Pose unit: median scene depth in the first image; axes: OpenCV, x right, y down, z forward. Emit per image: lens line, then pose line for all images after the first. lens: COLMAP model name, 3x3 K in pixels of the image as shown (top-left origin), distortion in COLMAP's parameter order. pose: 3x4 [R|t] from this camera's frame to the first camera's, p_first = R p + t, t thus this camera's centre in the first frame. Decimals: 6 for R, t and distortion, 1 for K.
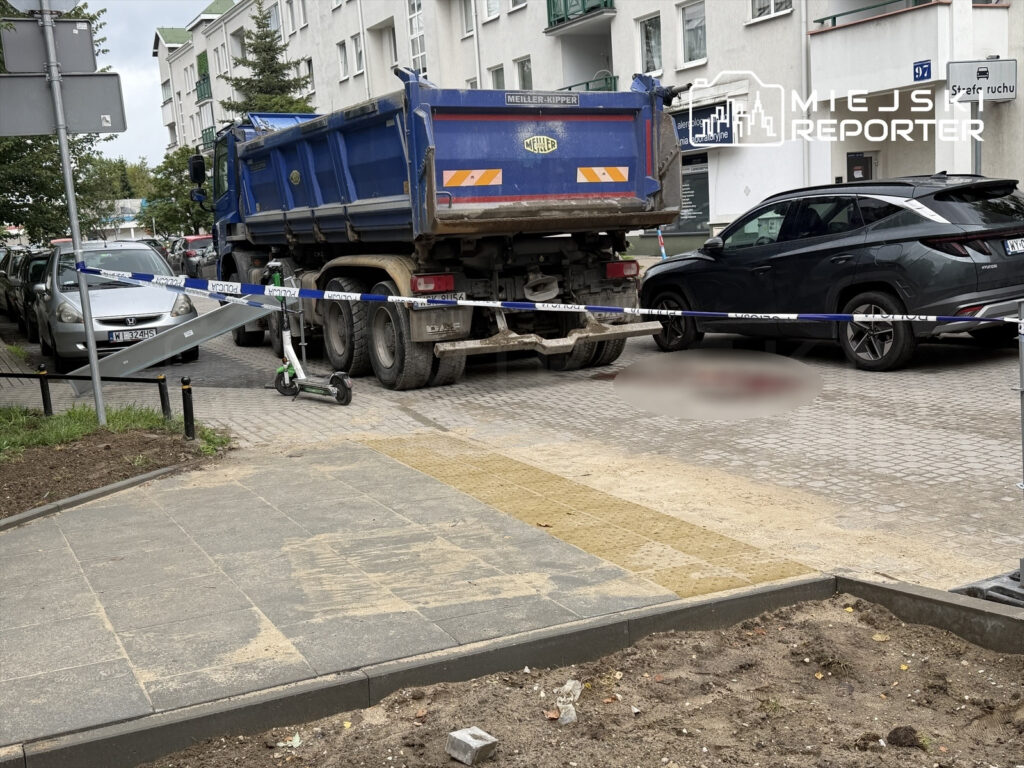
lens RADIAL K [[1113.2, 0, 512.0], [0, 1113.2, 384.0], [0, 0, 1]] dist [0.118585, -0.013697]
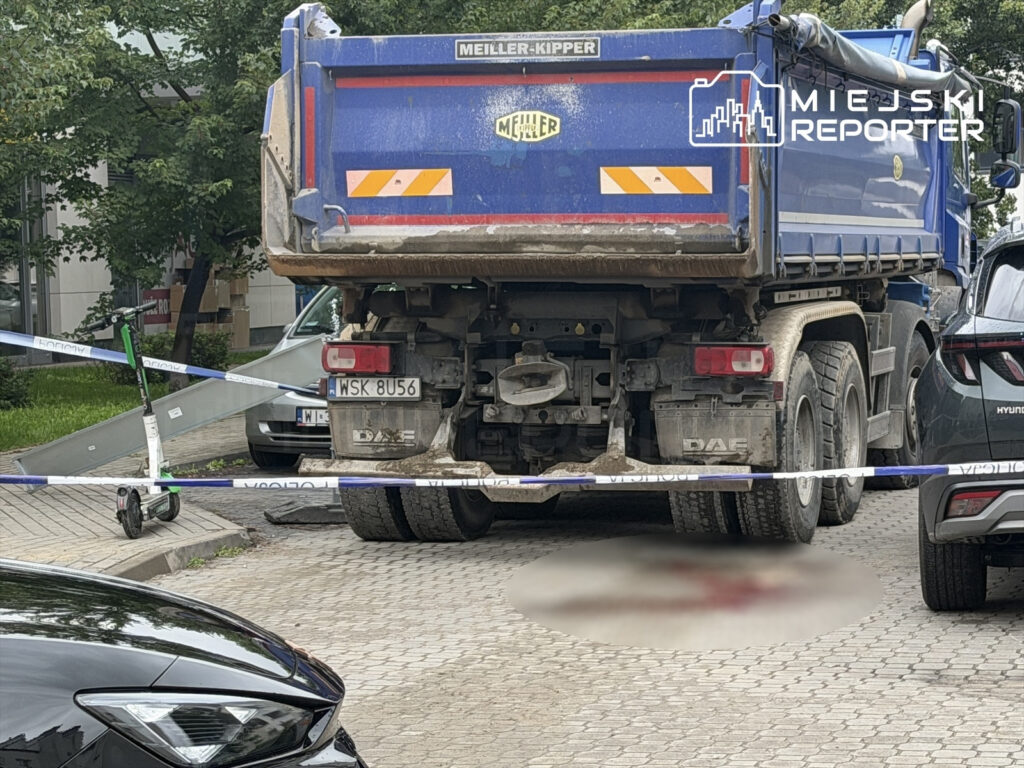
lens RADIAL K [[2721.9, 0, 512.0], [0, 2721.9, 384.0], [0, 0, 1]] dist [0.072677, 0.978954]
pose [[0.715945, 0.078378, -0.693743, 0.968157], [-0.127016, 0.991718, -0.019039, -0.059578], [0.686505, 0.101747, 0.719971, 0.030881]]
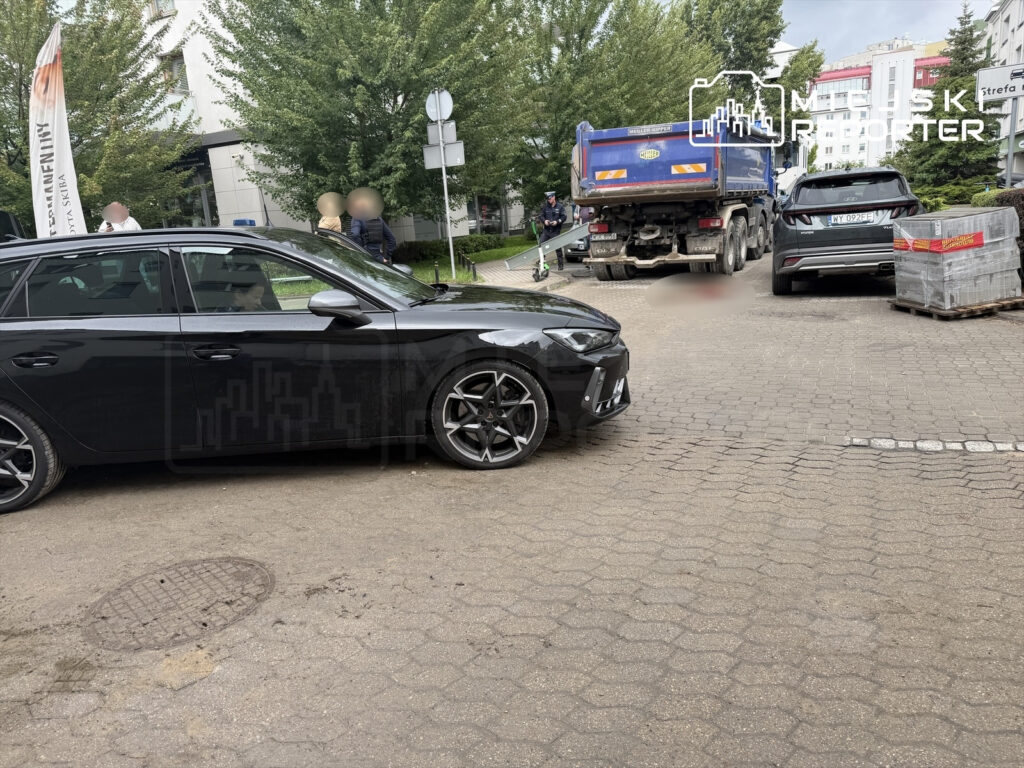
lens RADIAL K [[706.0, 0, 512.0], [0, 706.0, 384.0], [0, 0, 1]] dist [0.059925, -0.065913]
pose [[0.598132, 0.209832, -0.773440, 0.892120], [-0.087627, 0.976451, 0.197142, -0.052302], [0.796592, -0.050143, 0.602434, 0.074035]]
